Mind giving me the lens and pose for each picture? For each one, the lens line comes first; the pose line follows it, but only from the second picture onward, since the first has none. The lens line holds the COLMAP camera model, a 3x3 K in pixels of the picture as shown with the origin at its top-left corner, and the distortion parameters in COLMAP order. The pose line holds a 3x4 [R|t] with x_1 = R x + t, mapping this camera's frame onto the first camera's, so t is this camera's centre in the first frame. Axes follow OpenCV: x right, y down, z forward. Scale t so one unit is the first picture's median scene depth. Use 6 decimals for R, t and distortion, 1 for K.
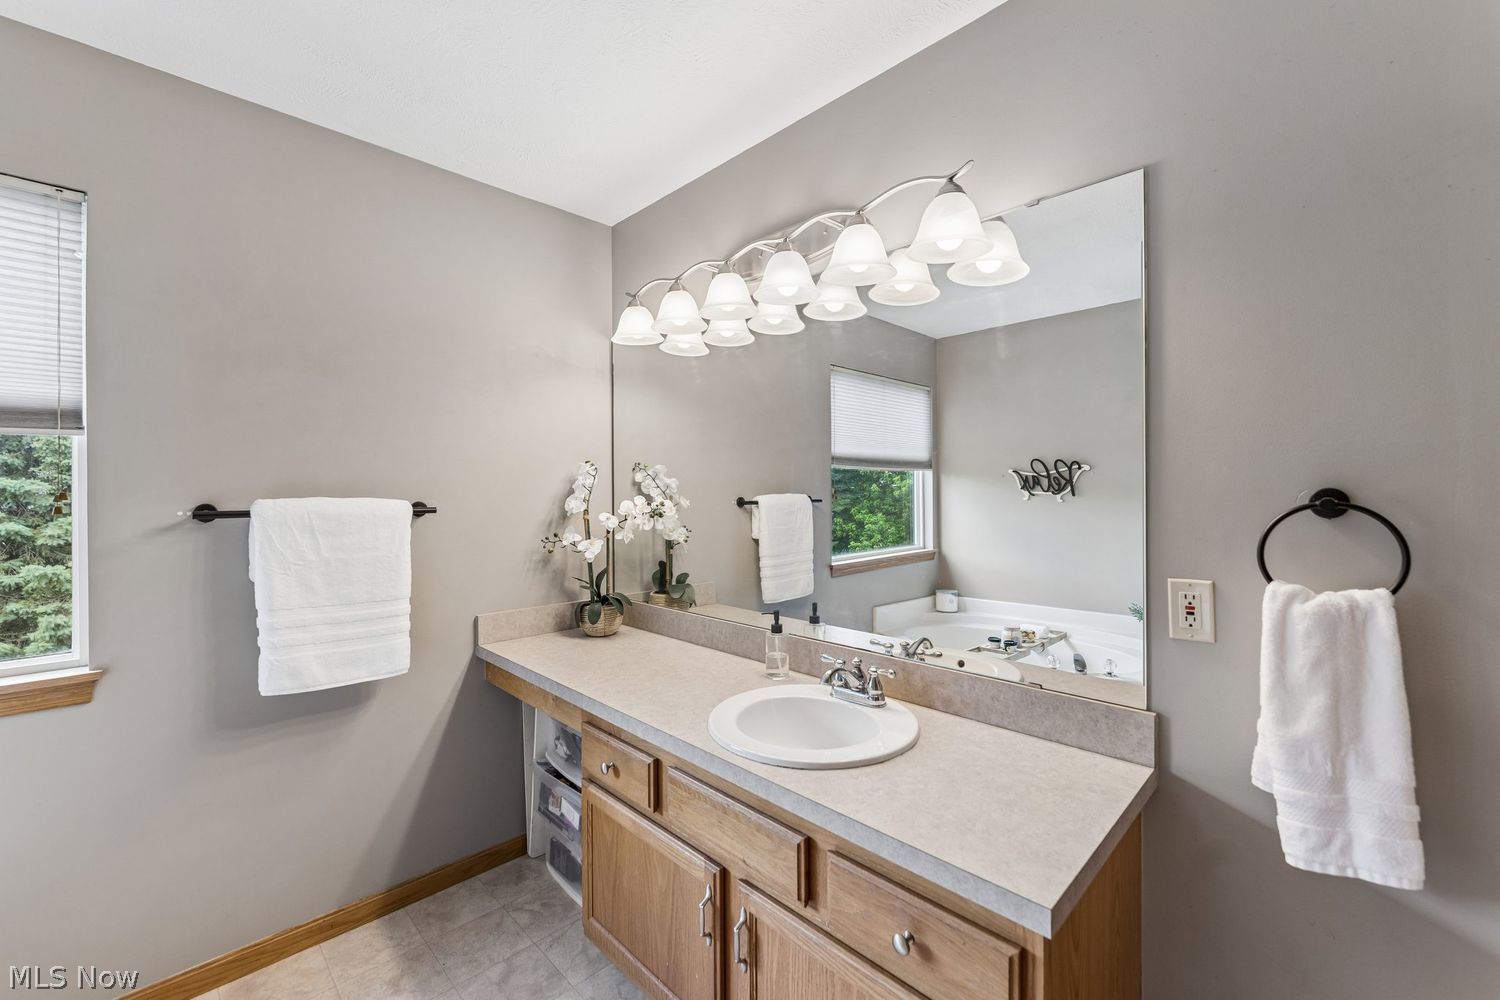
lens RADIAL K [[612.5, 0, 747.4], [0, 612.5, 496.0], [0, 0, 1]] dist [-0.002280, -0.000208]
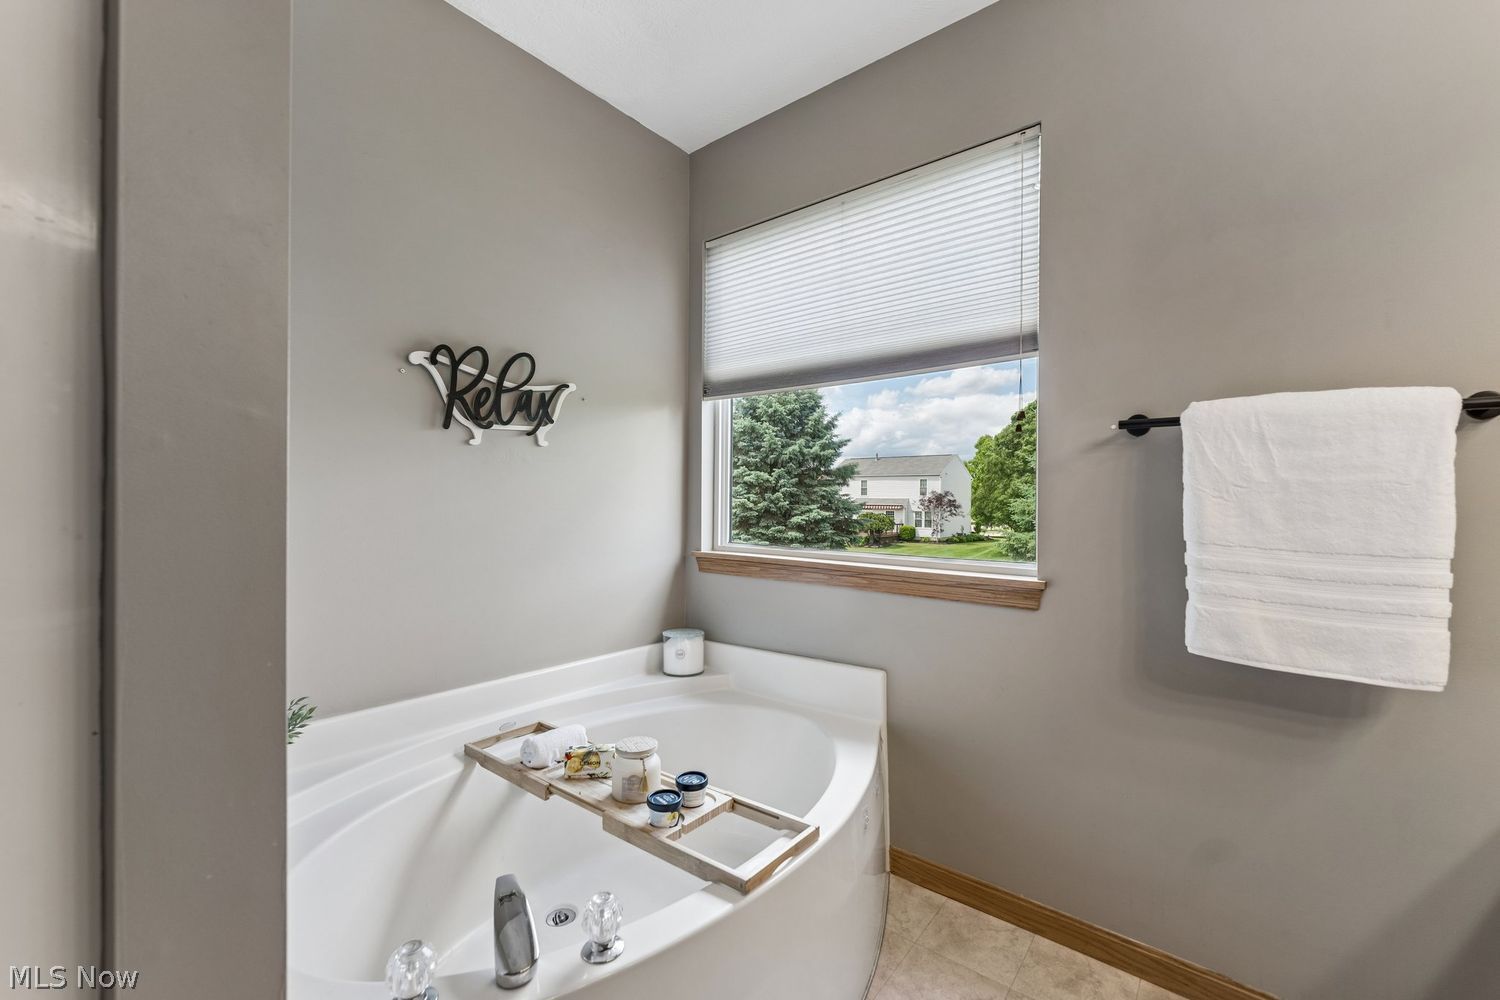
lens RADIAL K [[612.5, 0, 746.7], [0, 612.5, 498.3], [0, 0, 1]] dist [-0.002280, -0.000208]
pose [[0.098824, 0.011244, -0.995041, -0.075551], [-0.001969, 0.999936, 0.011103, 0.120148], [0.995103, 0.000862, 0.098840, 0.353744]]
